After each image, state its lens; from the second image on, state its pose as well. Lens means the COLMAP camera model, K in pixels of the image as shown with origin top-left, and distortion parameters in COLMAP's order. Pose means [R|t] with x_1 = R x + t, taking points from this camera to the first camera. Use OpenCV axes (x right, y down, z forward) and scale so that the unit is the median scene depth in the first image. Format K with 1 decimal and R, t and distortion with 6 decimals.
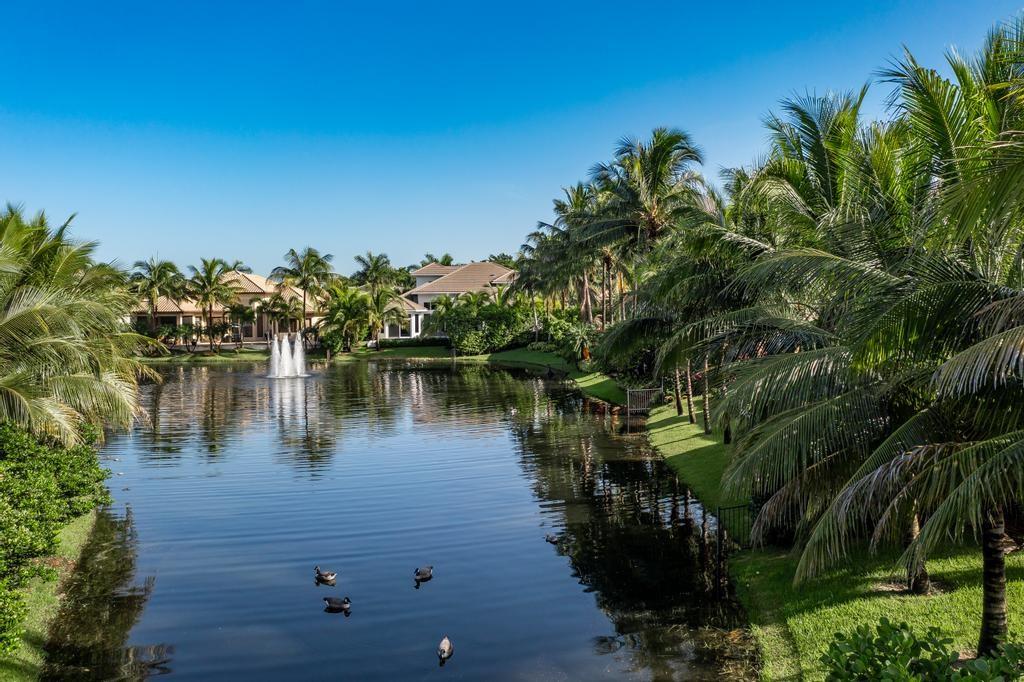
lens RADIAL K [[824.6, 0, 511.7], [0, 824.6, 338.4], [0, 0, 1]] dist [-0.007948, 0.003853]
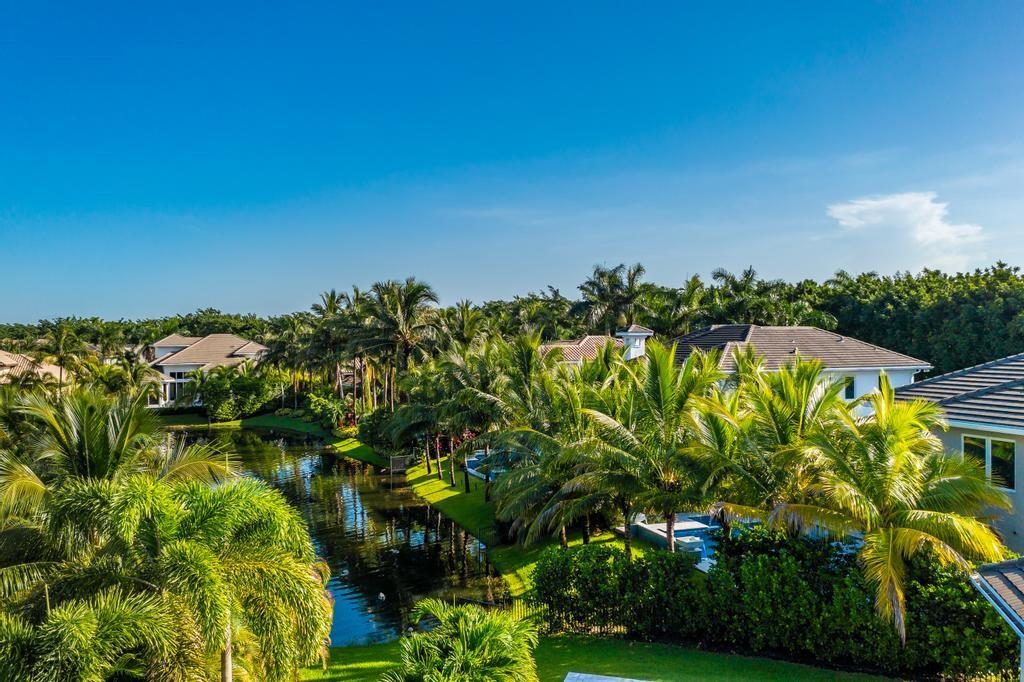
lens RADIAL K [[824.6, 0, 513.0], [0, 824.6, 342.1], [0, 0, 1]] dist [-0.007948, 0.003853]
pose [[0.928735, -0.001402, 0.370741, -0.135403], [0.015706, 0.999244, -0.035568, -0.058111], [-0.370411, 0.038856, 0.928055, -0.301754]]
